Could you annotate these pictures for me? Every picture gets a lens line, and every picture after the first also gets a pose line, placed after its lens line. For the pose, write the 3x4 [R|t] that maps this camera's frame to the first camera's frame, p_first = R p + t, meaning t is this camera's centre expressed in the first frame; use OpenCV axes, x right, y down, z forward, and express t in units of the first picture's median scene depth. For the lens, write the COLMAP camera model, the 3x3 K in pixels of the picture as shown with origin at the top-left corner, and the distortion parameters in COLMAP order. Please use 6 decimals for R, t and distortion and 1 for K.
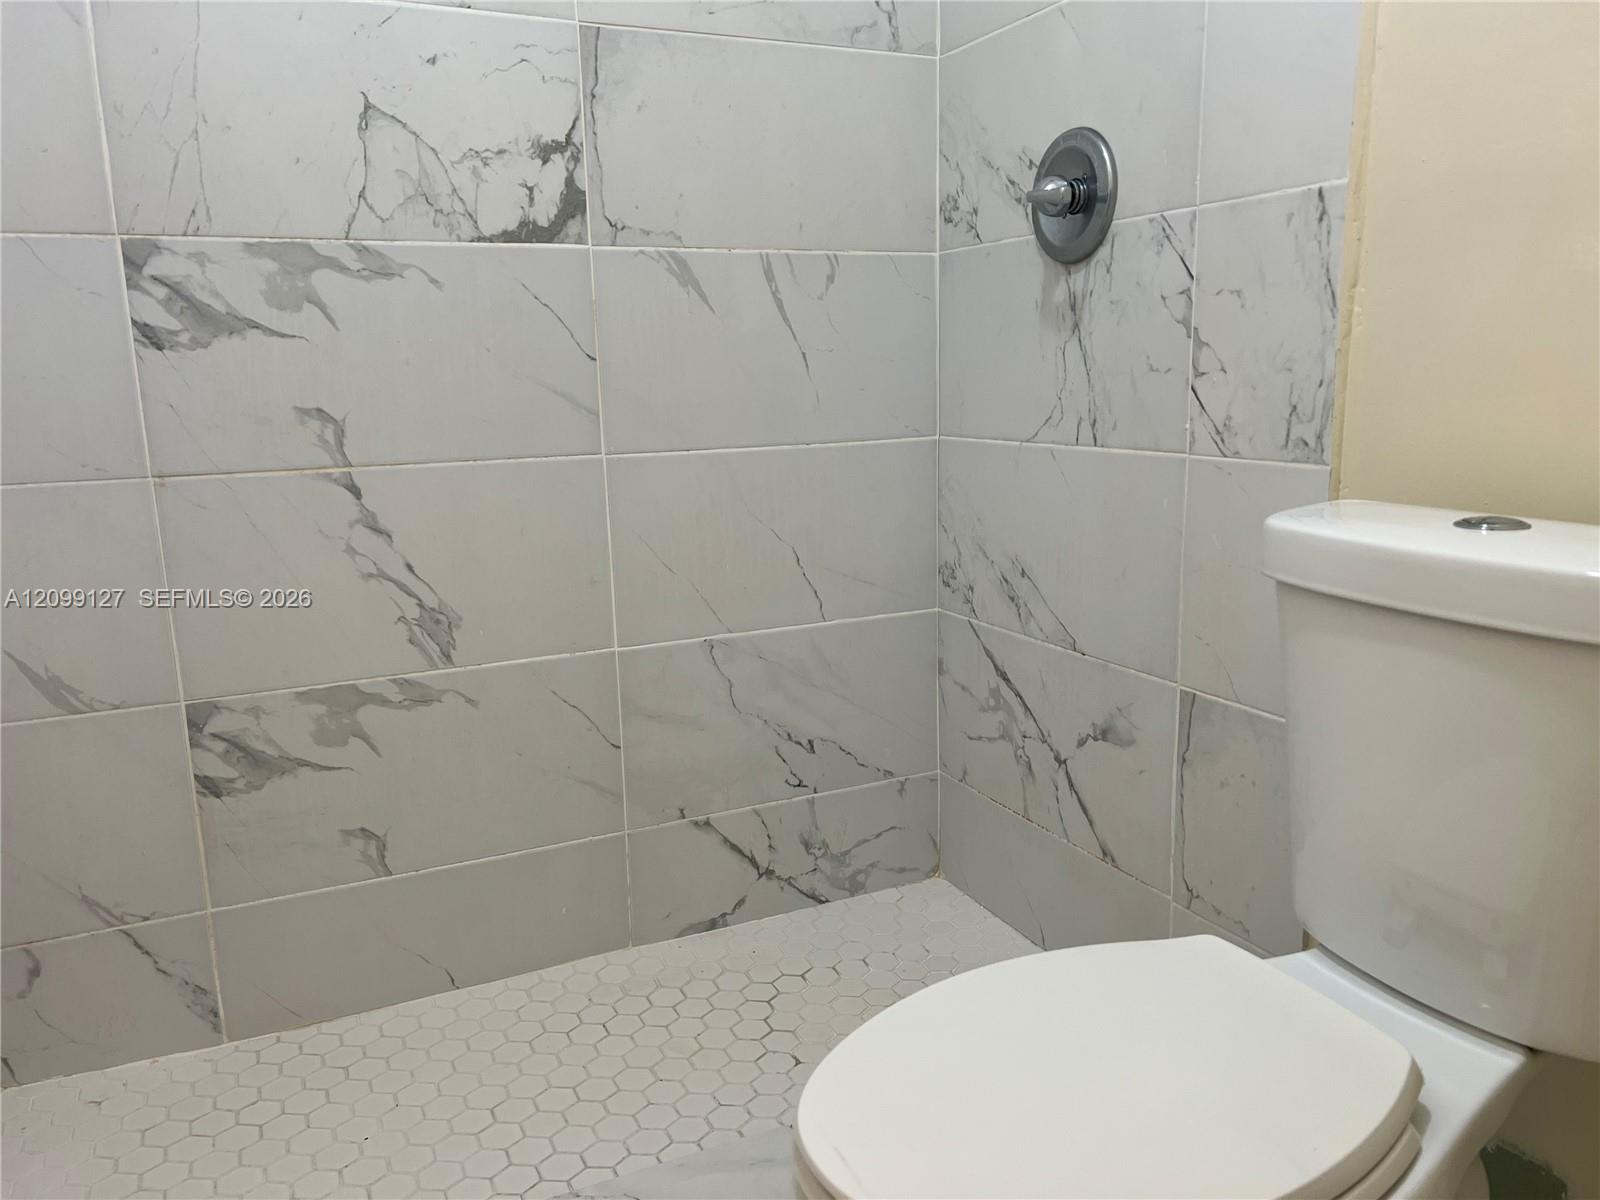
lens RADIAL K [[1190.5, 0, 799.6], [0, 1190.5, 592.5], [0, 0, 1]] dist [0.001489, -0.002387]
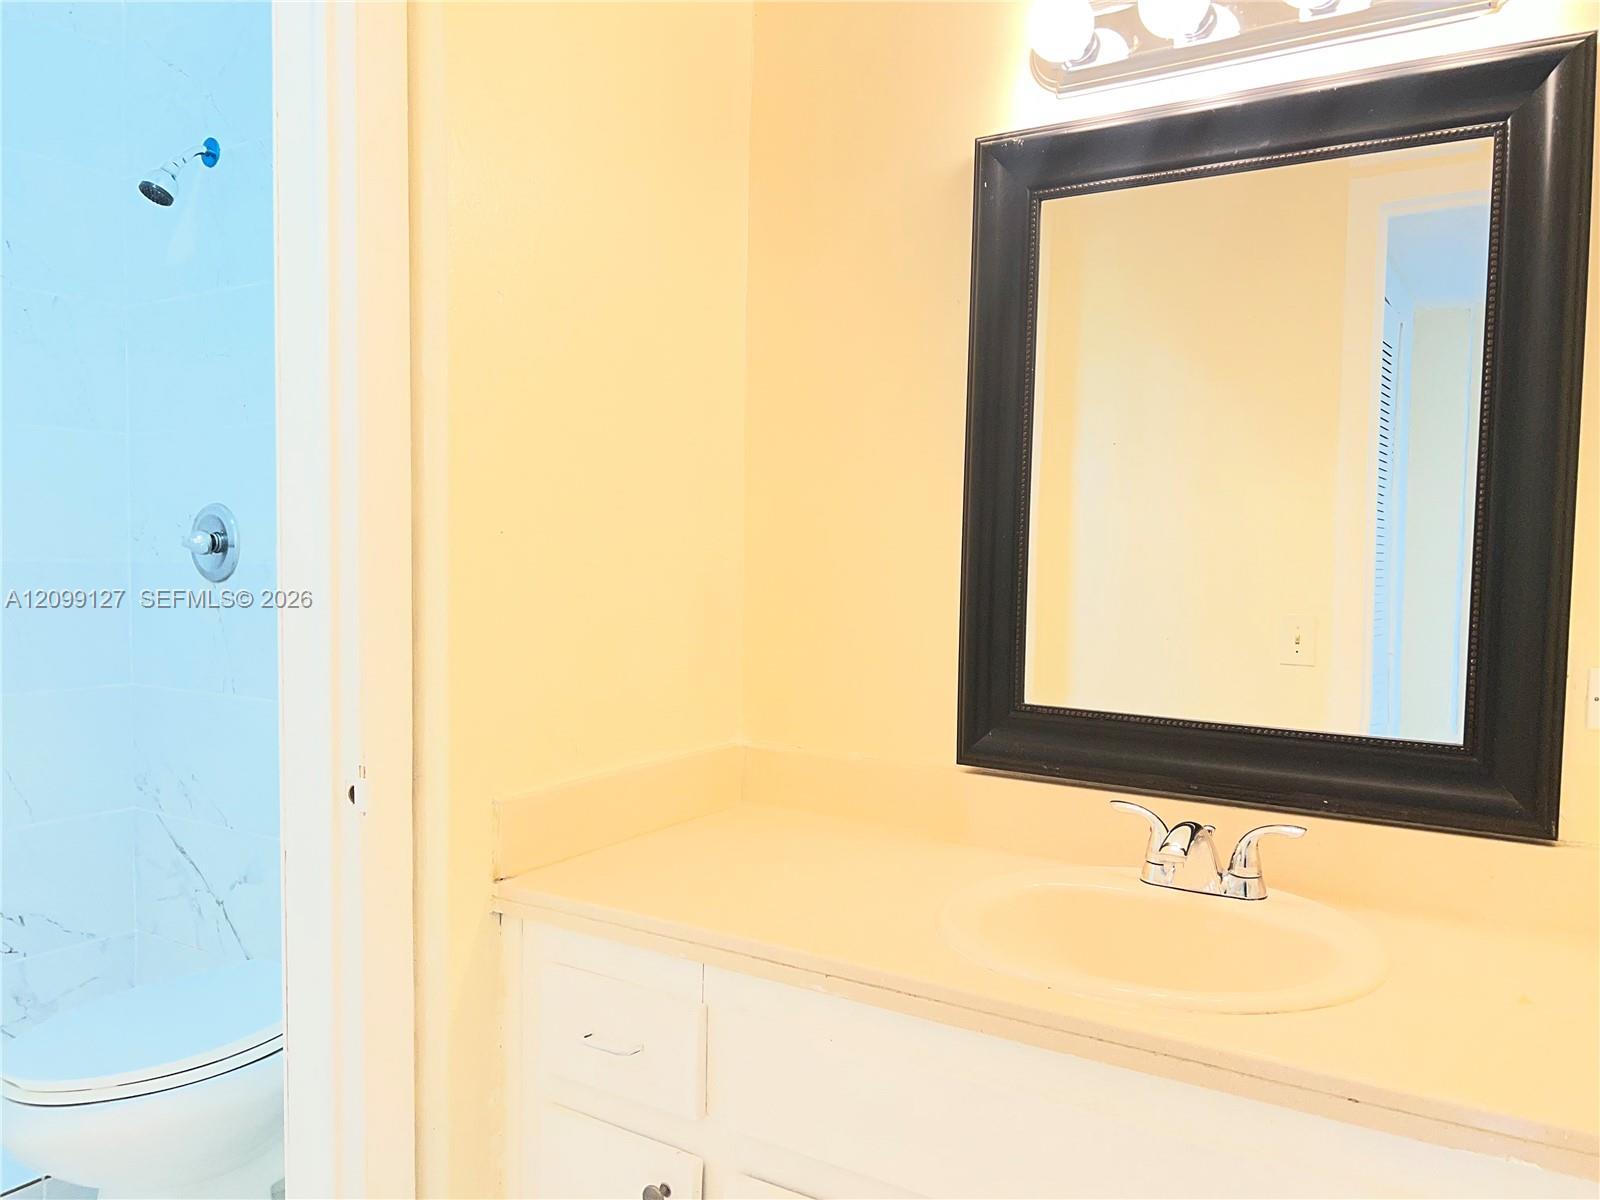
lens RADIAL K [[1190.5, 0, 799.6], [0, 1190.5, 592.5], [0, 0, 1]] dist [0.001489, -0.002387]
pose [[0.839397, 0.008508, 0.543452, 0.013779], [0.073762, 0.988844, -0.129411, 0.003407], [-0.538490, 0.148714, 0.829405, -0.657449]]
